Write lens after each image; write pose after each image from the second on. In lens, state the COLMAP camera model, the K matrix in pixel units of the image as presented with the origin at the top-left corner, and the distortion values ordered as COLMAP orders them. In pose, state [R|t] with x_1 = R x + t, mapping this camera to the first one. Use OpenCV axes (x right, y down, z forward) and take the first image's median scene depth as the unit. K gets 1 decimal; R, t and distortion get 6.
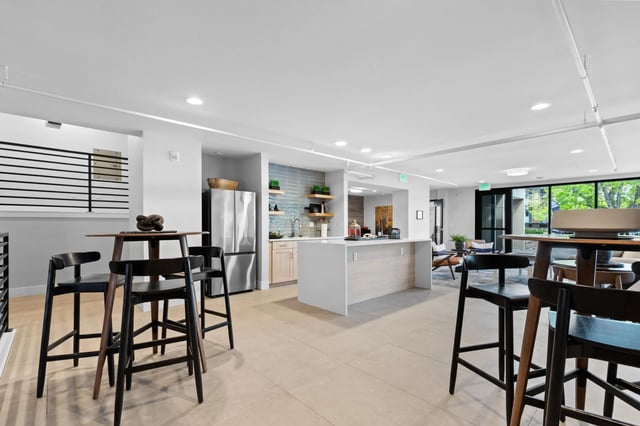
lens RADIAL K [[296.4, 0, 330.5], [0, 296.4, 226.0], [0, 0, 1]] dist [0.000580, 0.000028]
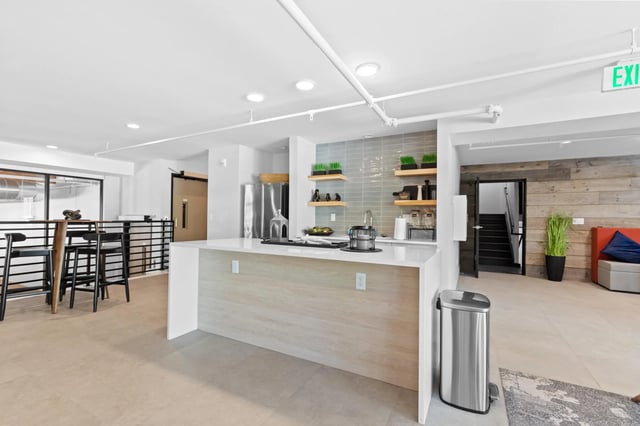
lens RADIAL K [[291.9, 0, 300.5], [0, 291.9, 214.4], [0, 0, 1]] dist [0.005130, 0.000532]
pose [[0.285840, -0.011386, -0.958210, 0.477529], [-0.015641, 0.999741, -0.016545, -0.001284], [0.958150, 0.019717, 0.285588, 0.619941]]
